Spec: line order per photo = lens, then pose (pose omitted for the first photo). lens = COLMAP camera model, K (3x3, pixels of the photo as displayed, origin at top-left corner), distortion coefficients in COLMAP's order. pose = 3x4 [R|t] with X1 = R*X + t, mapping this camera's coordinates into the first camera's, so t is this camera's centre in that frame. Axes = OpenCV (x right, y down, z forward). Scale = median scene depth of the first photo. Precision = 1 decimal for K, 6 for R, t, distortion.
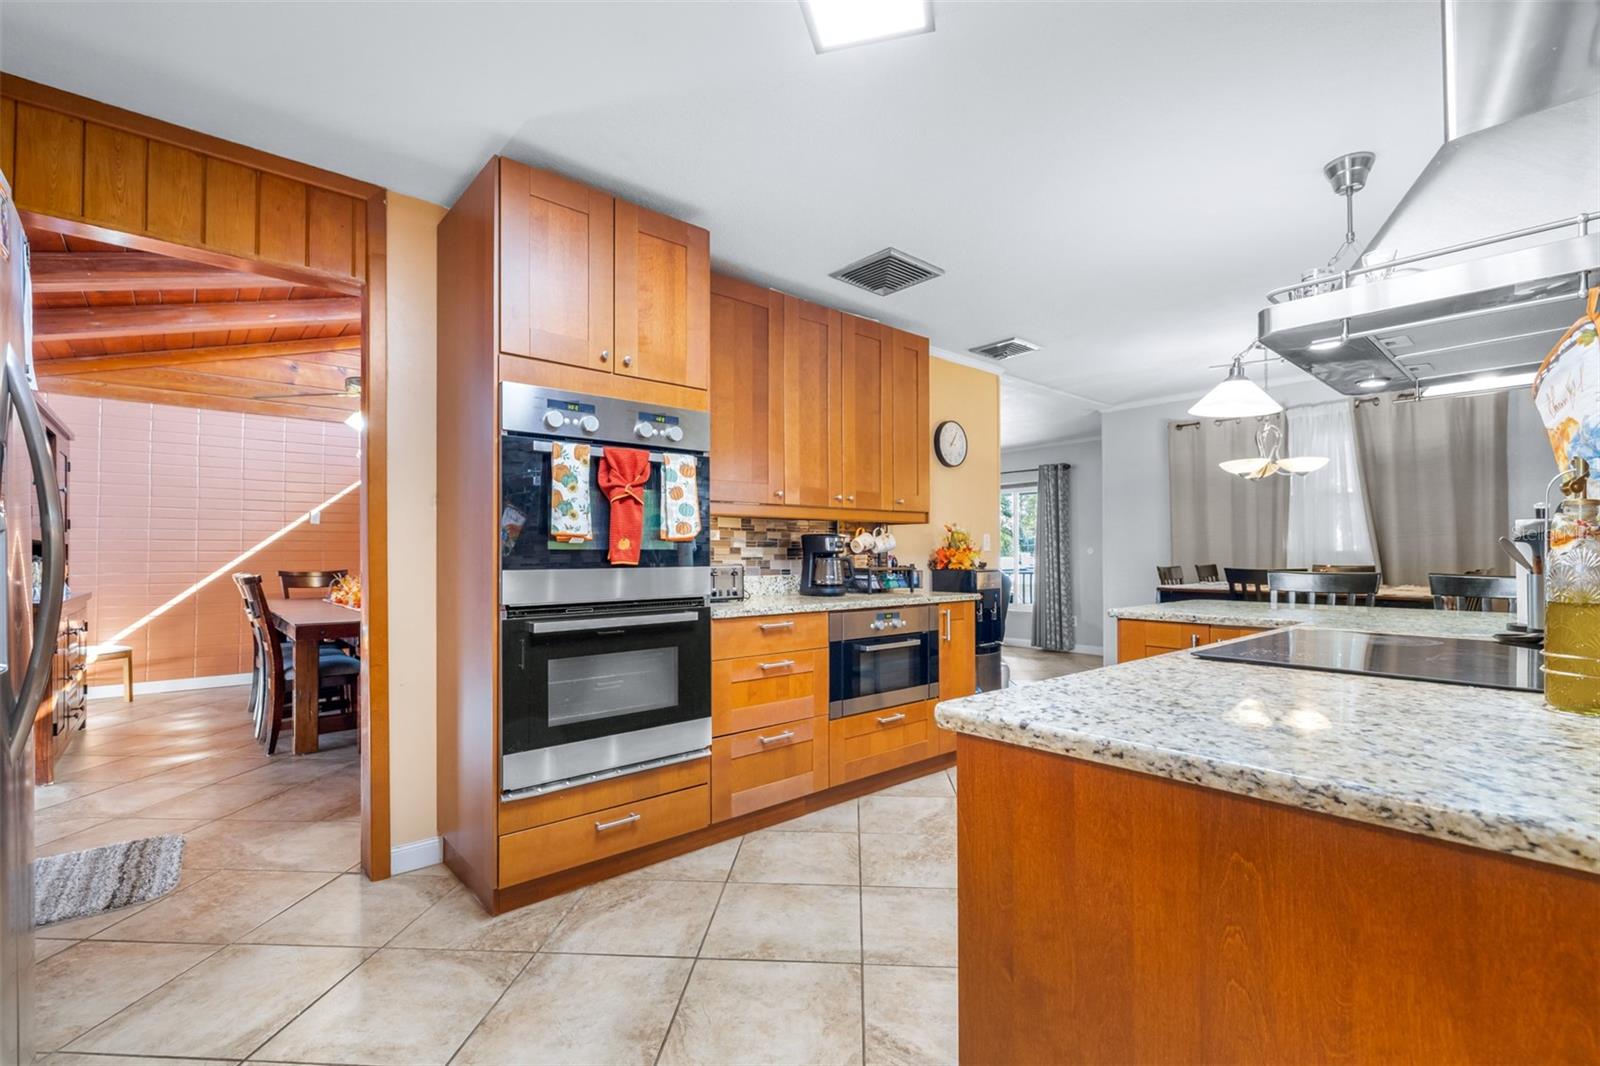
lens RADIAL K [[705.5, 0, 798.0], [0, 705.5, 541.0], [0, 0, 1]] dist [0.001960, -0.000022]
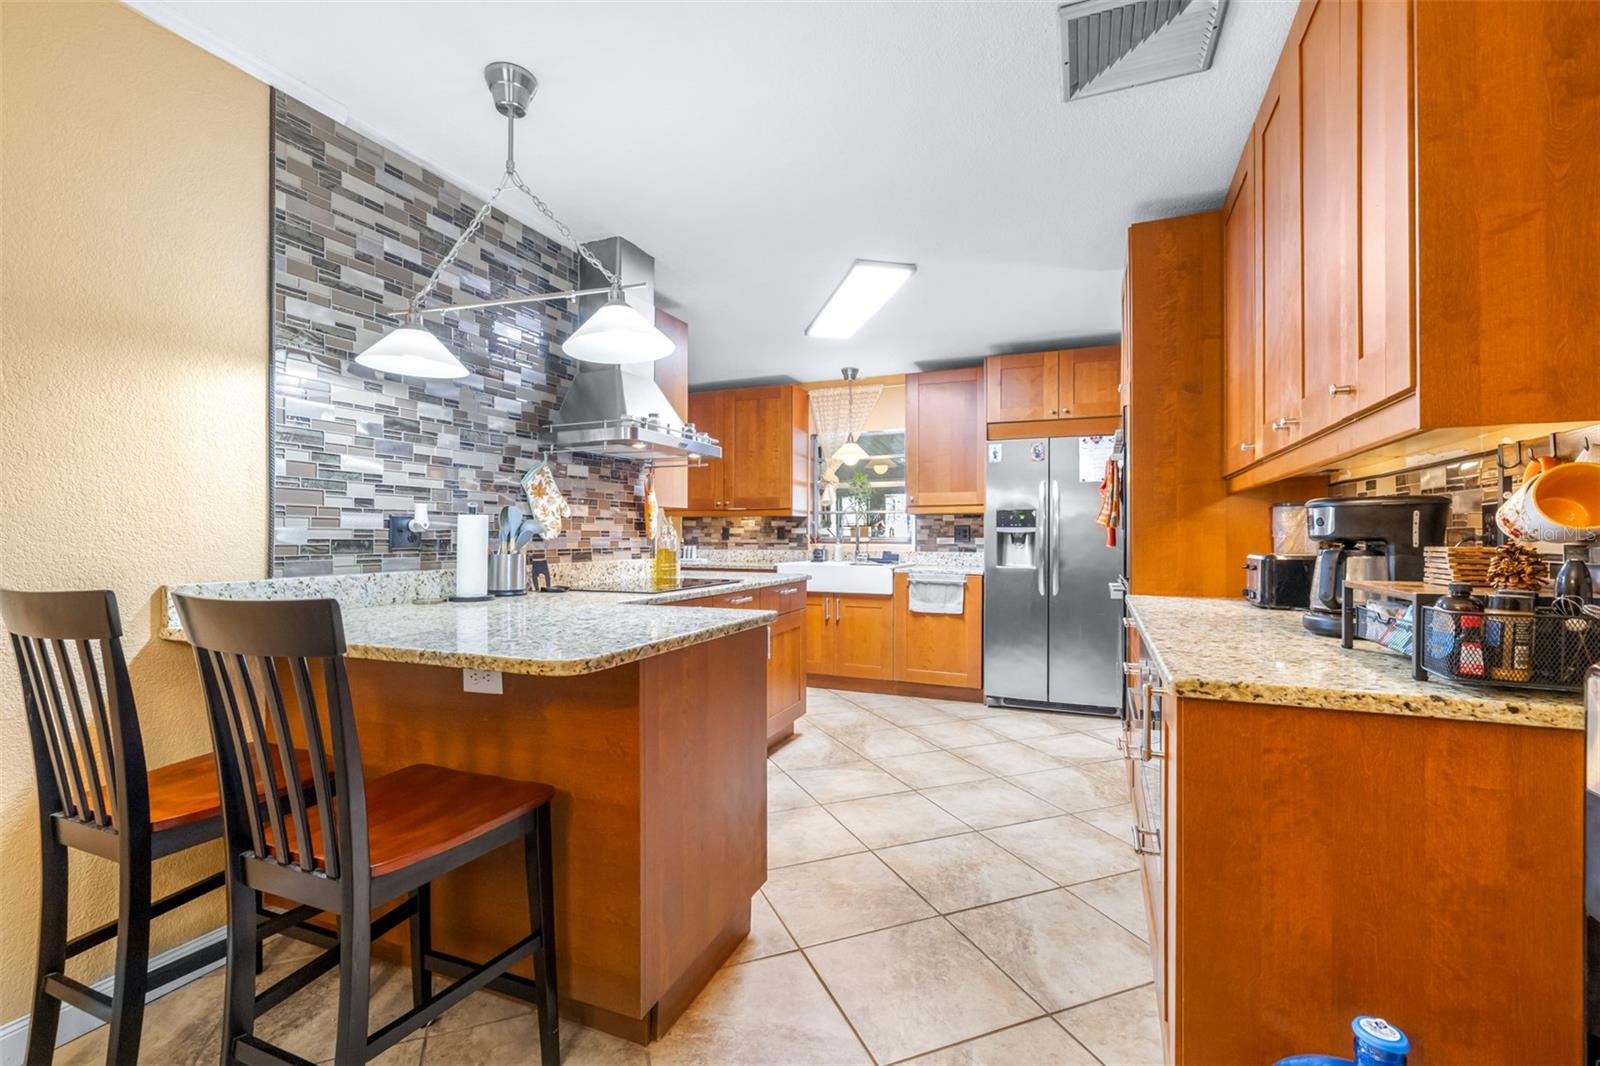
lens RADIAL K [[697.0, 0, 800.0], [0, 697.0, 533.0], [0, 0, 1]] dist [0.000584, -0.000085]
pose [[-0.898135, 0.000358, -0.439721, 0.656964], [0.010125, 0.999751, -0.019865, 0.020767], [0.439604, -0.022294, -0.897915, 1.484026]]
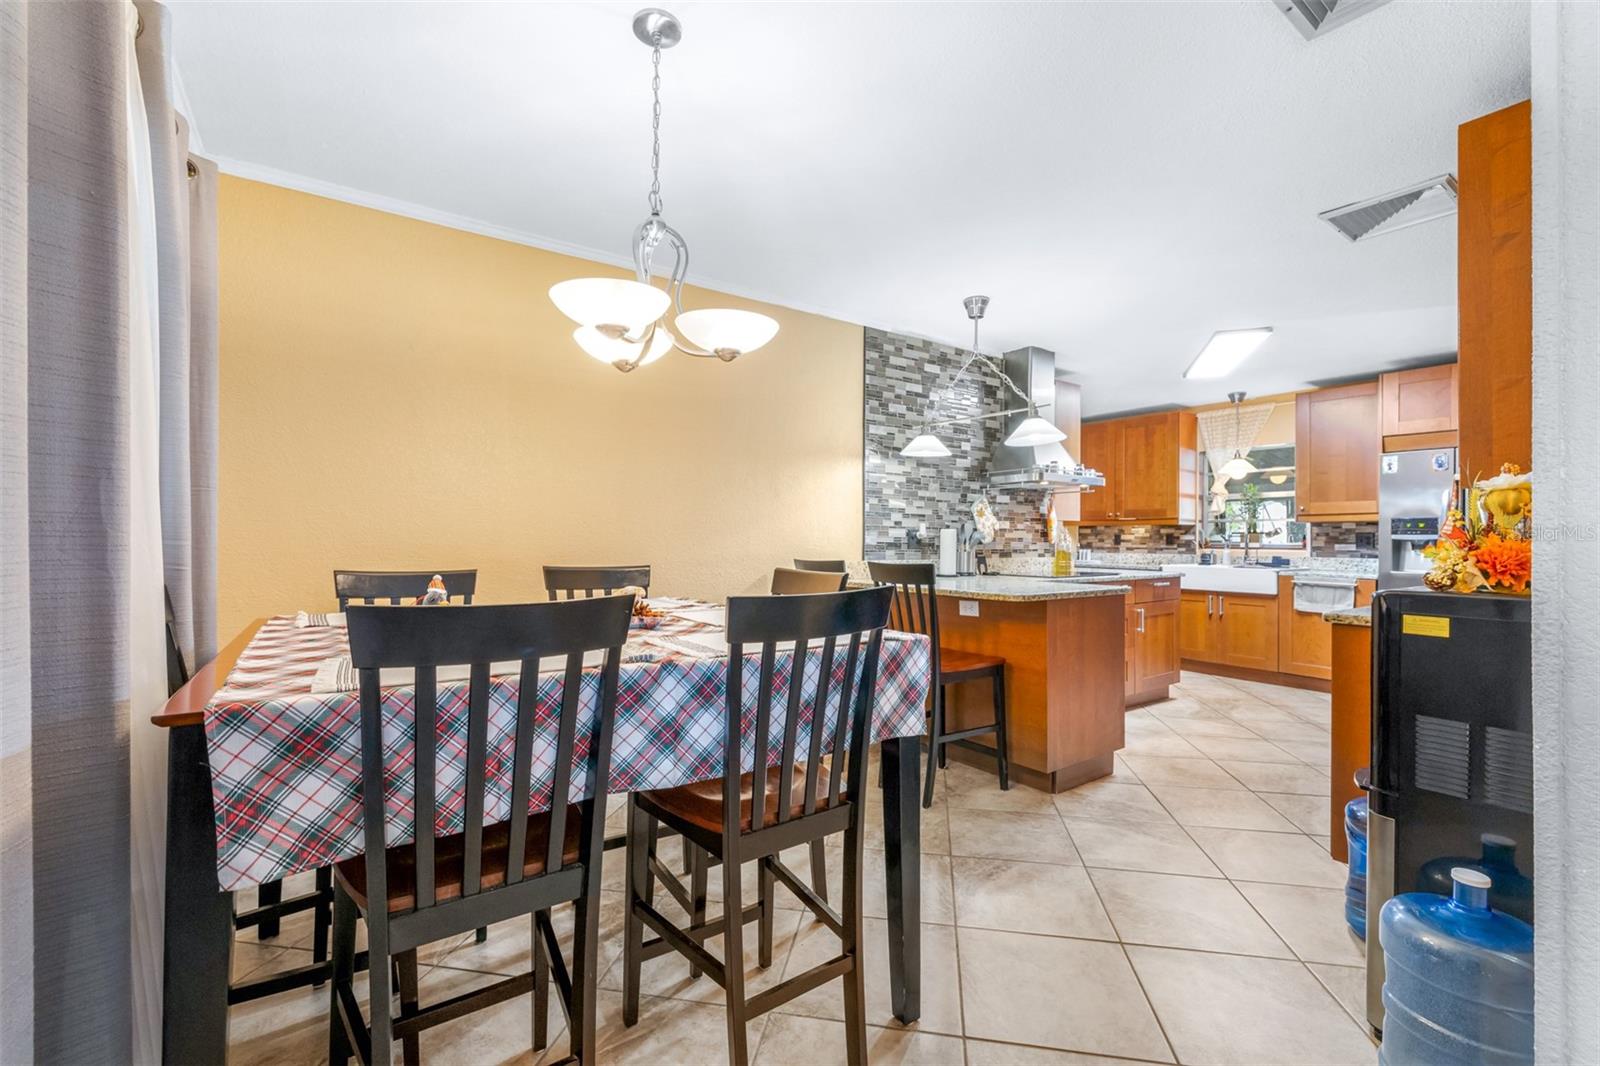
lens RADIAL K [[688.6, 0, 798.9], [0, 688.6, 538.3], [0, 0, 1]] dist [0.000789, -0.000054]
pose [[-0.994438, -0.001952, 0.105304, 0.796645], [-0.004228, 0.999762, -0.021389, 0.030519], [-0.105238, -0.021715, -0.994210, 2.029229]]
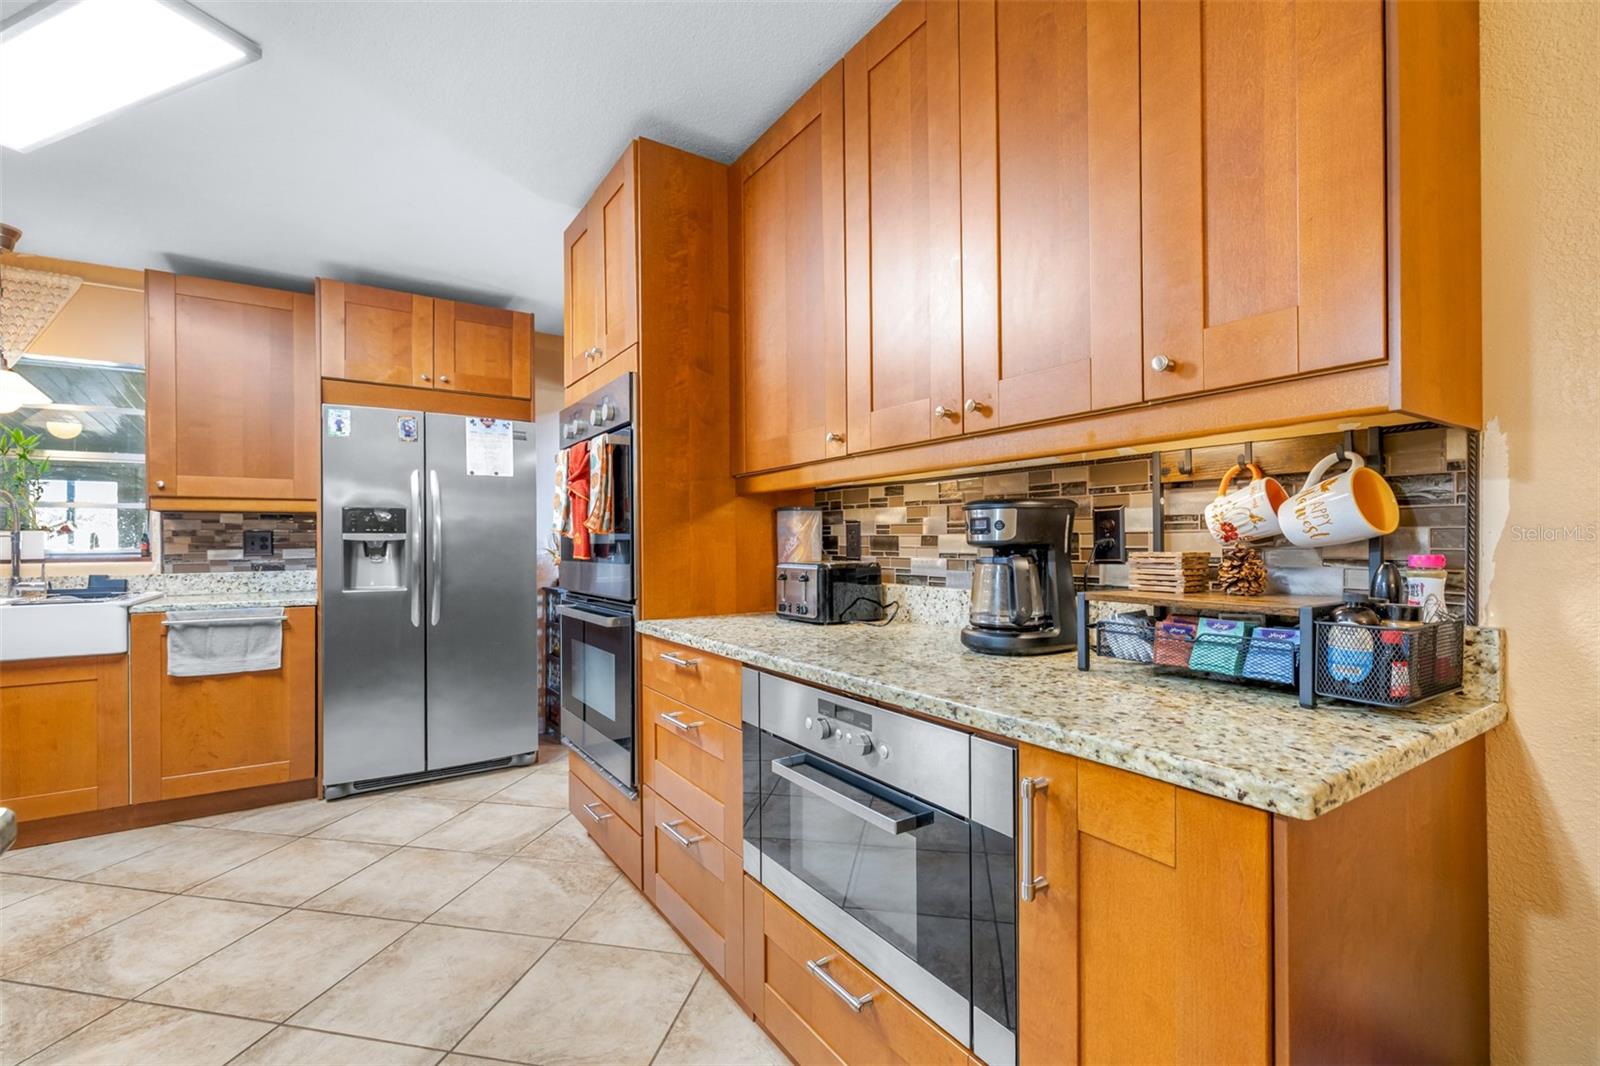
lens RADIAL K [[705.5, 0, 798.0], [0, 705.5, 541.0], [0, 0, 1]] dist [0.001960, -0.000022]
pose [[-0.130767, 0.003922, -0.991405, 0.550874], [0.027672, 0.999617, 0.000305, 0.012493], [0.991027, -0.027394, -0.130826, 1.115971]]
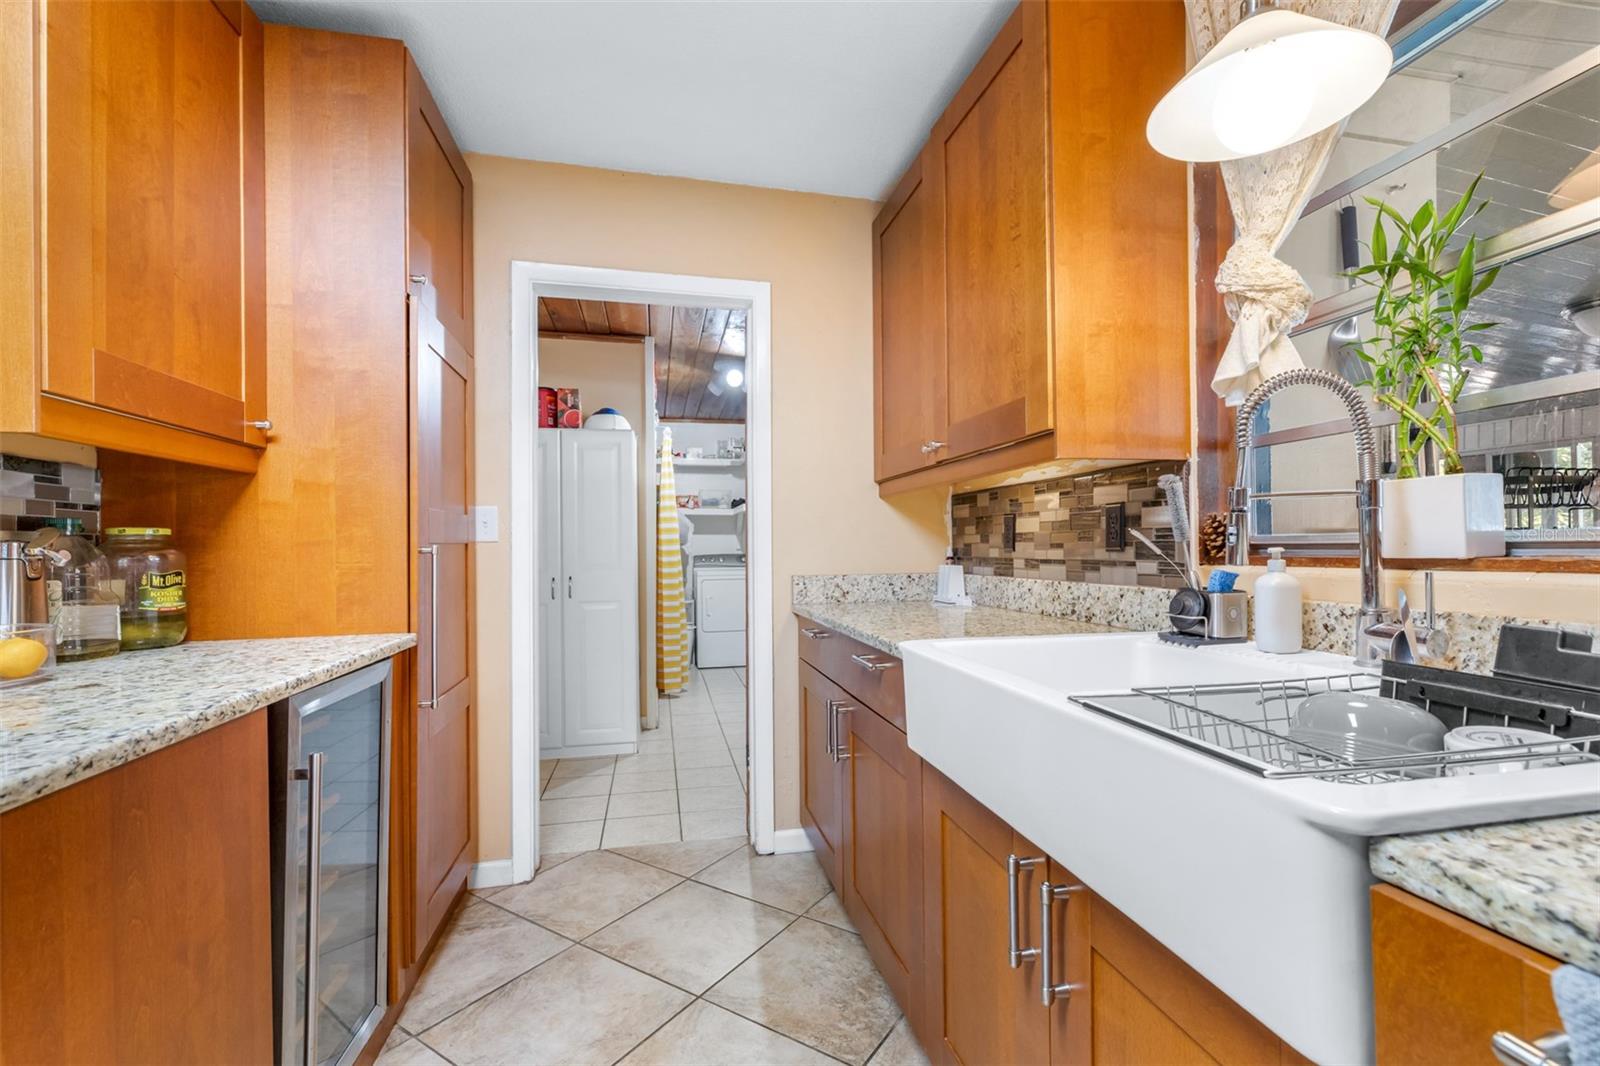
lens RADIAL K [[703.8, 0, 810.3], [0, 703.8, 542.2], [0, 0, 1]] dist [0.002232, 0.000228]
pose [[-0.877615, 0.016157, 0.479094, -0.209886], [0.003708, 0.999631, -0.026920, 0.008824], [-0.479352, -0.021849, -0.877351, 0.341257]]
